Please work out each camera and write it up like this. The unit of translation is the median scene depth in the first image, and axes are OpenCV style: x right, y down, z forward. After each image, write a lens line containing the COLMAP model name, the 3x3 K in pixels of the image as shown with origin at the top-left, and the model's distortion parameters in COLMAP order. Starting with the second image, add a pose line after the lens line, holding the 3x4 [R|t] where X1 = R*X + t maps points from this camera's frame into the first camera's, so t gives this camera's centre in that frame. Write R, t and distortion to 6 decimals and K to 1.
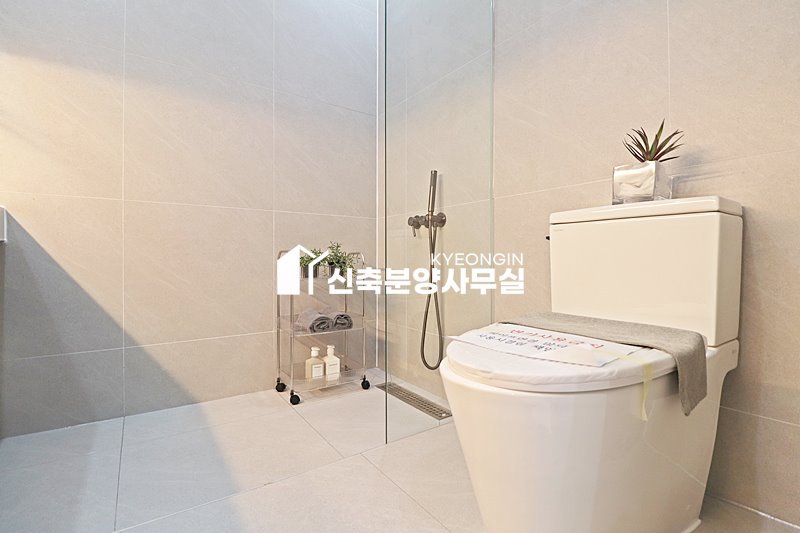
lens RADIAL K [[373.9, 0, 406.3], [0, 373.9, 268.7], [0, 0, 1]] dist [-0.007571, -0.007918]
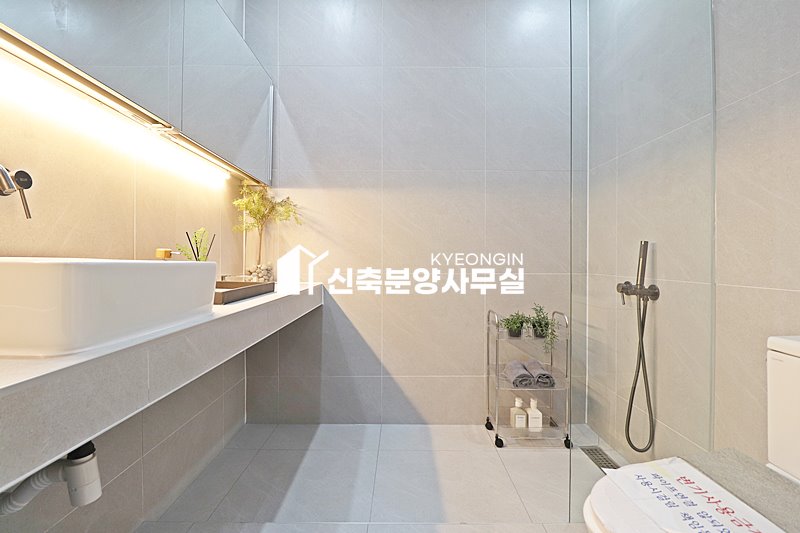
lens RADIAL K [[373.9, 0, 398.2], [0, 373.9, 263.6], [0, 0, 1]] dist [-0.007571, -0.007918]
pose [[0.807818, 0.004494, -0.589415, 0.125007], [-0.005923, 0.999982, -0.000494, -0.198611], [0.589402, 0.003890, 0.807830, -0.117956]]
